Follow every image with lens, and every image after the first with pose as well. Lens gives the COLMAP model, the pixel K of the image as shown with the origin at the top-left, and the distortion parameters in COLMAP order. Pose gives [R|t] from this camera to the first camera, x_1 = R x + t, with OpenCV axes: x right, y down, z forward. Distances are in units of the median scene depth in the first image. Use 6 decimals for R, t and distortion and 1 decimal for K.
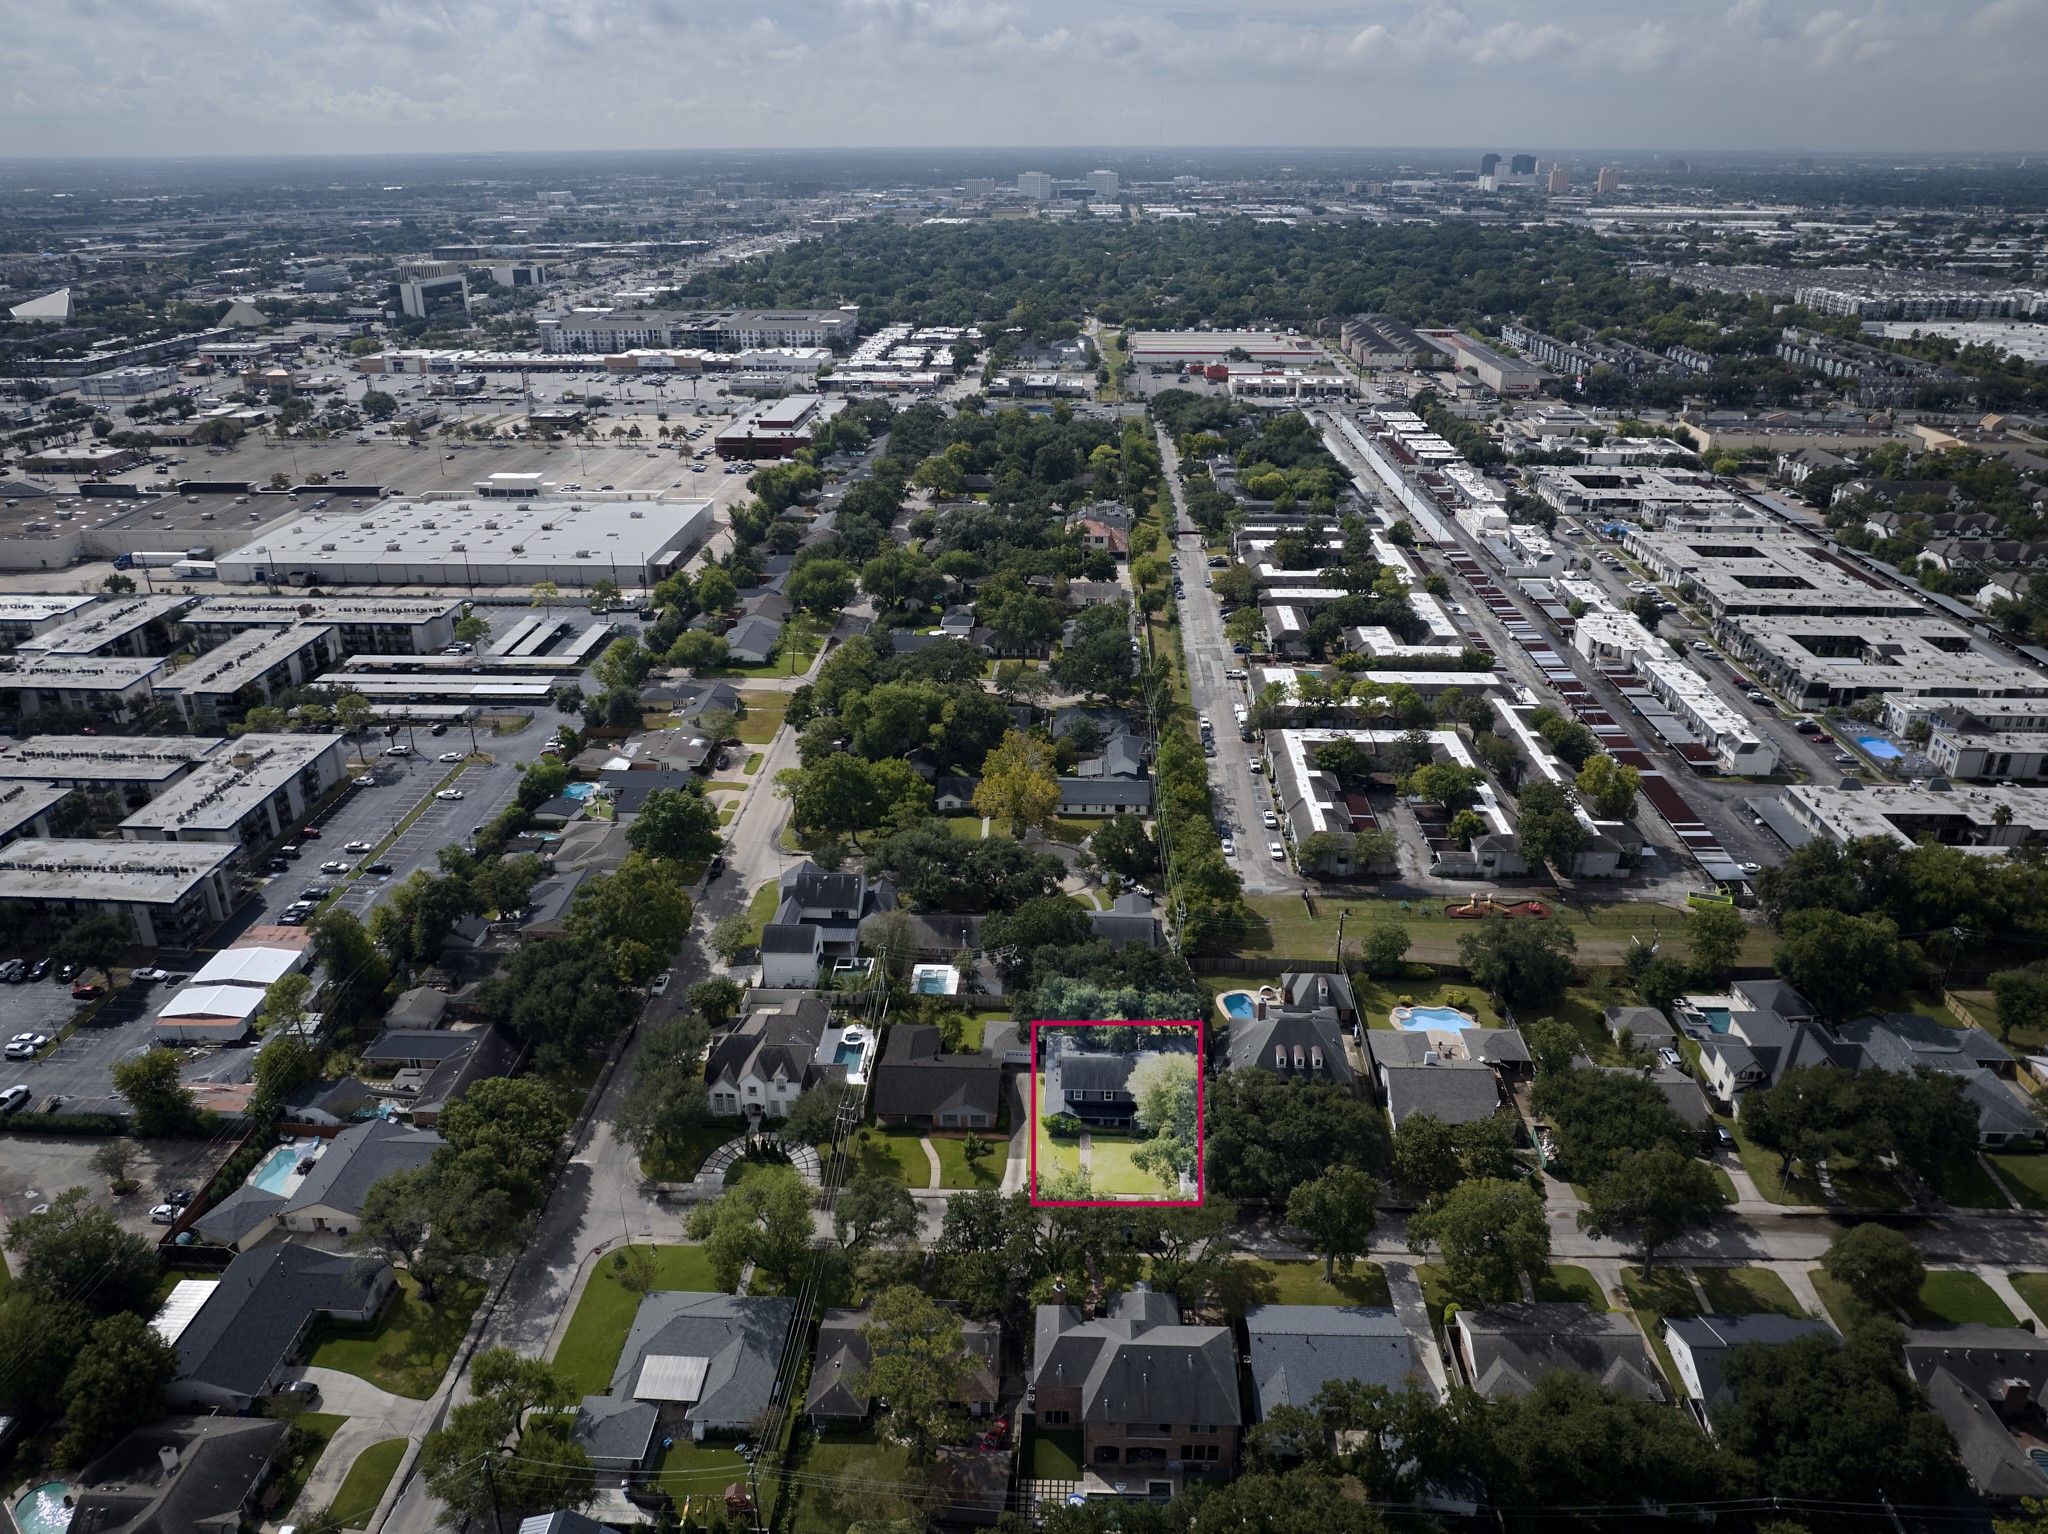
lens RADIAL K [[1441.7, 0, 1023.3], [0, 1441.7, 766.9], [0, 0, 1]] dist [-0.052065, 0.027380]
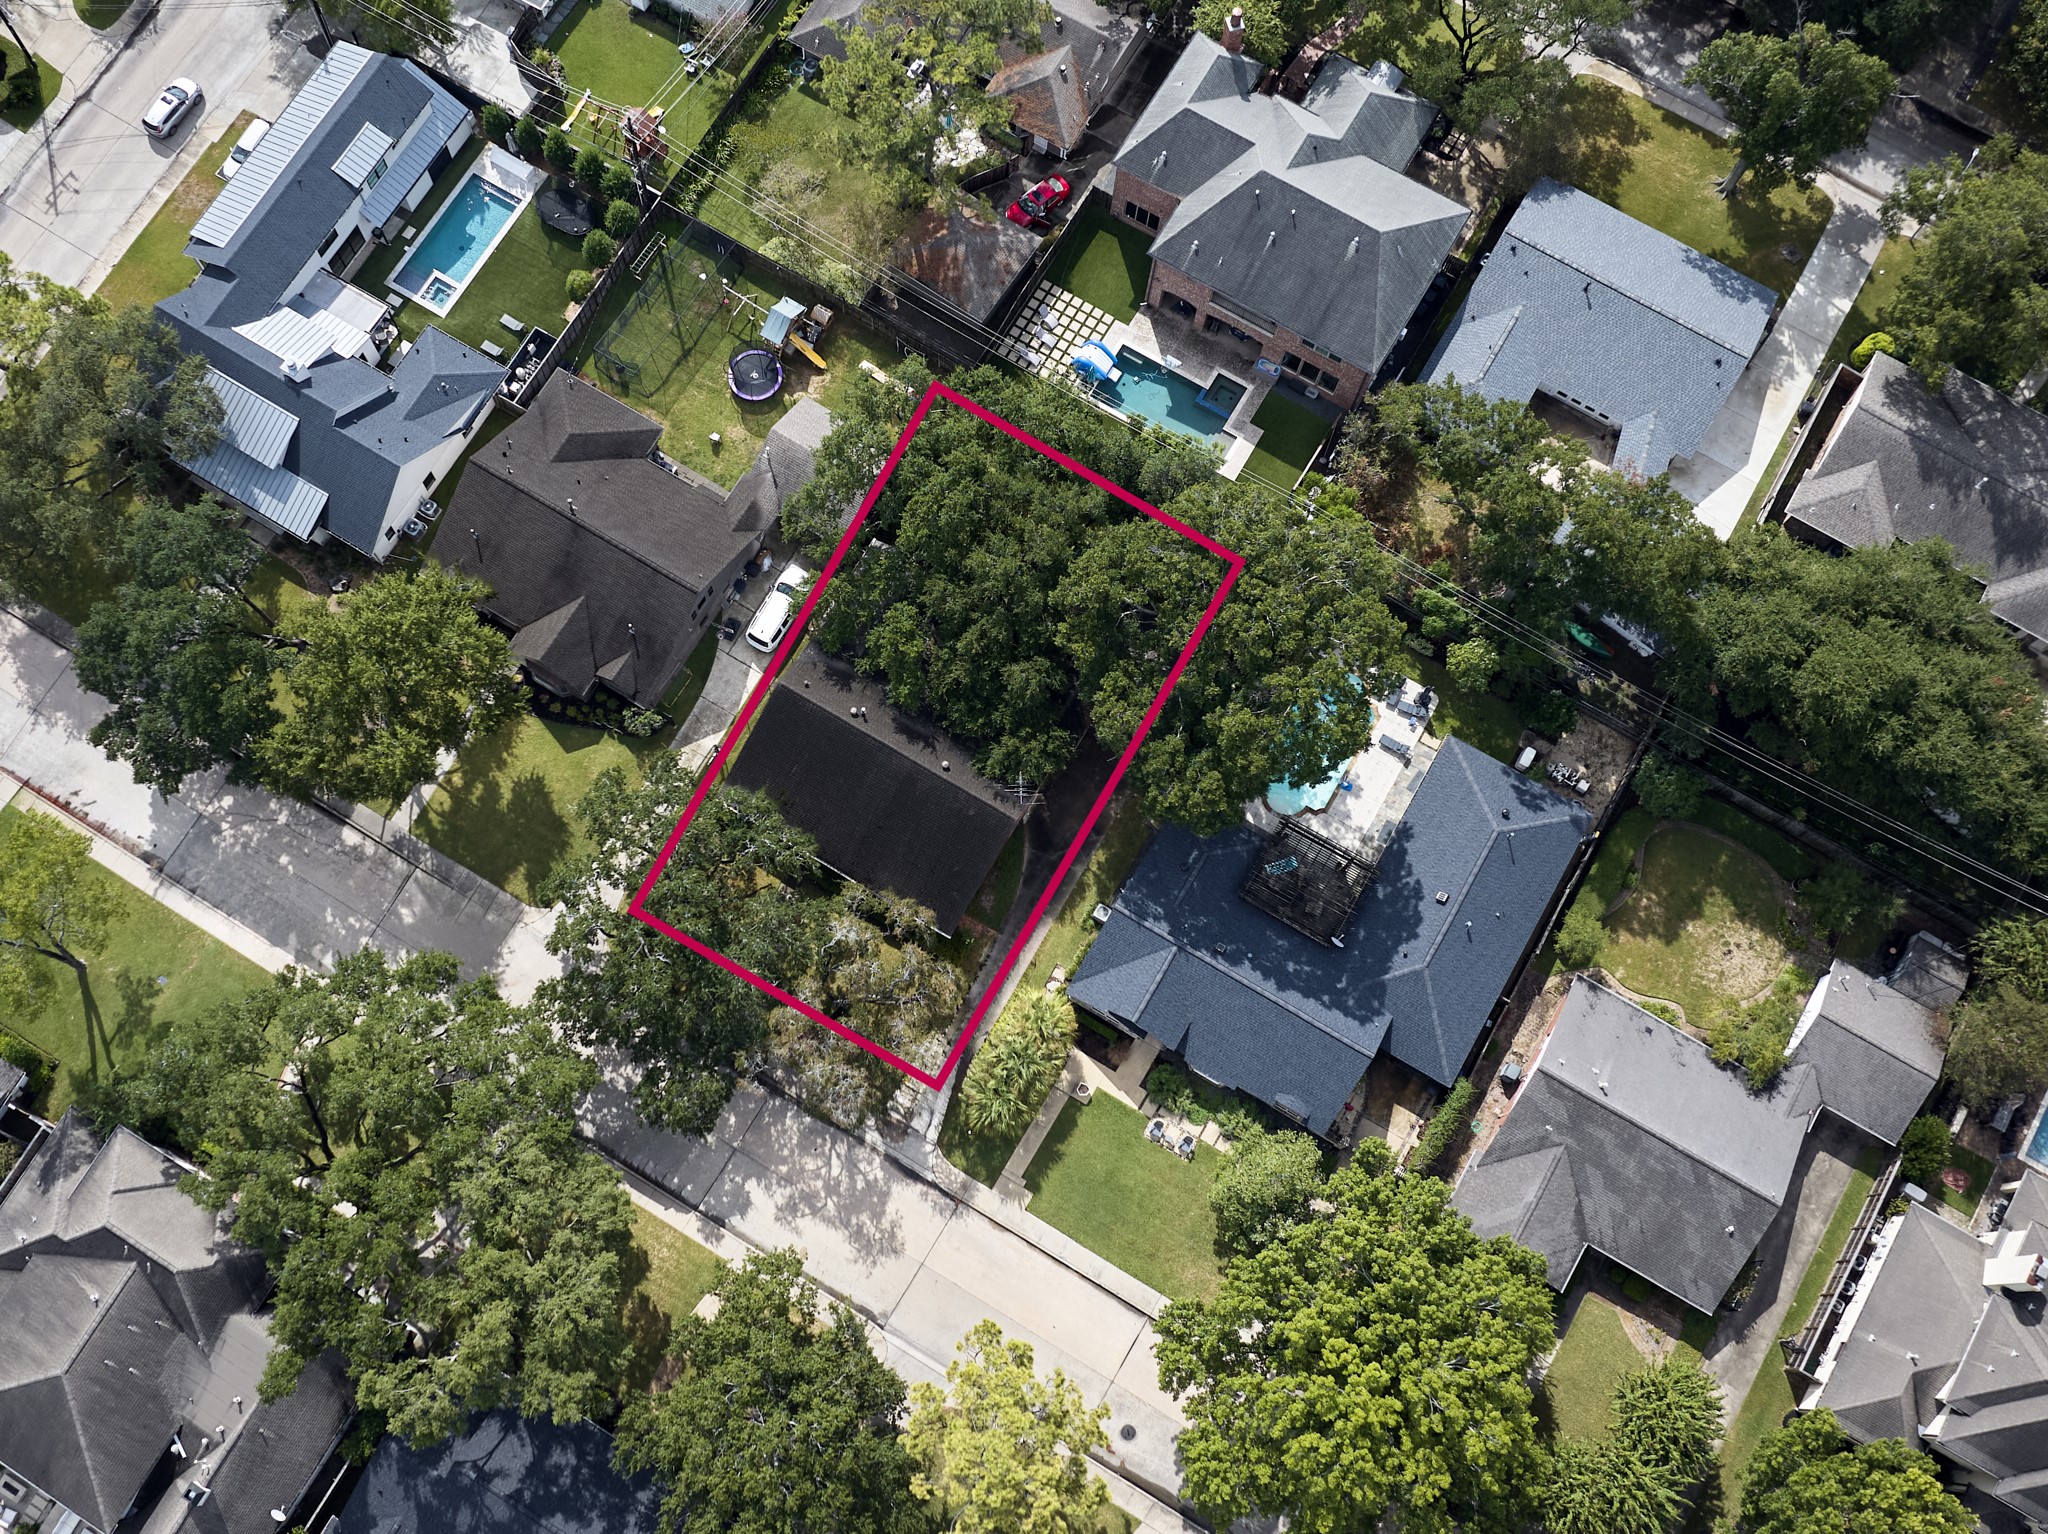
lens RADIAL K [[2105.0, 0, 906.4], [0, 2105.0, 749.2], [0, 0, 1]] dist [-0.041288, 0.000000]
pose [[0.876614, 0.463532, -0.129178, 0.154891], [-0.193145, 0.584823, 0.787831, -0.103087], [0.440731, -0.665673, 0.602193, 0.247834]]
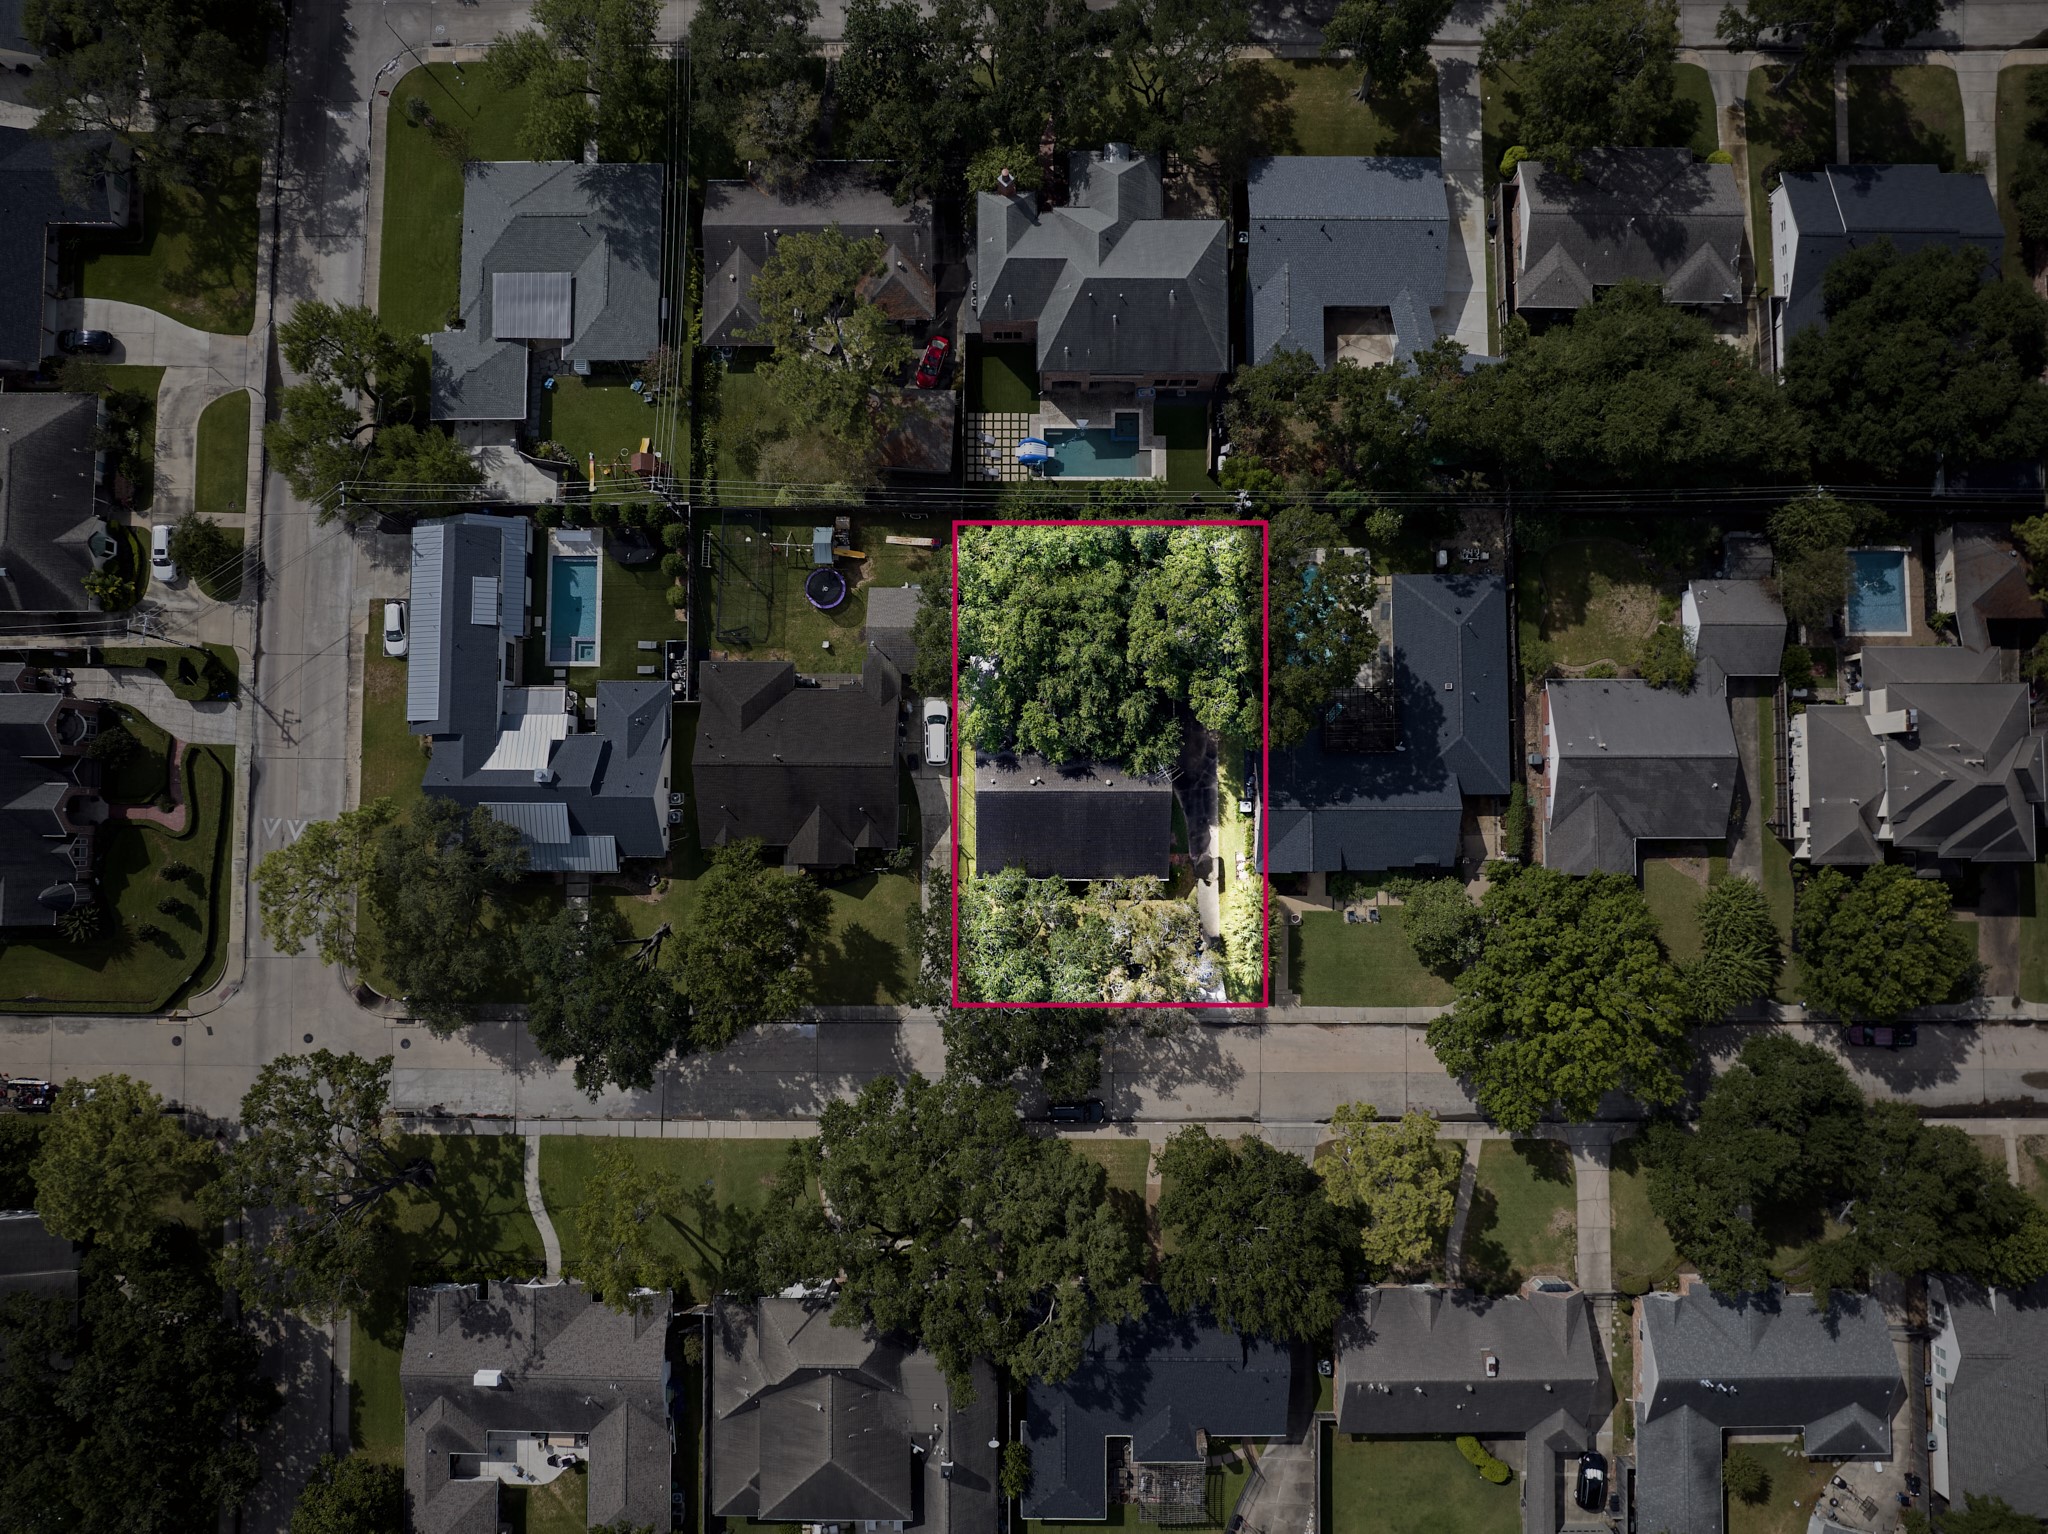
lens RADIAL K [[1441.7, 0, 1027.0], [0, 1441.7, 768.8], [0, 0, 1]] dist [-0.052065, 0.027380]
pose [[0.999194, -0.040133, 0.001257, 0.023315], [0.017244, 0.457173, 0.889211, -0.167750], [-0.036262, -0.888472, 0.457496, 0.383577]]
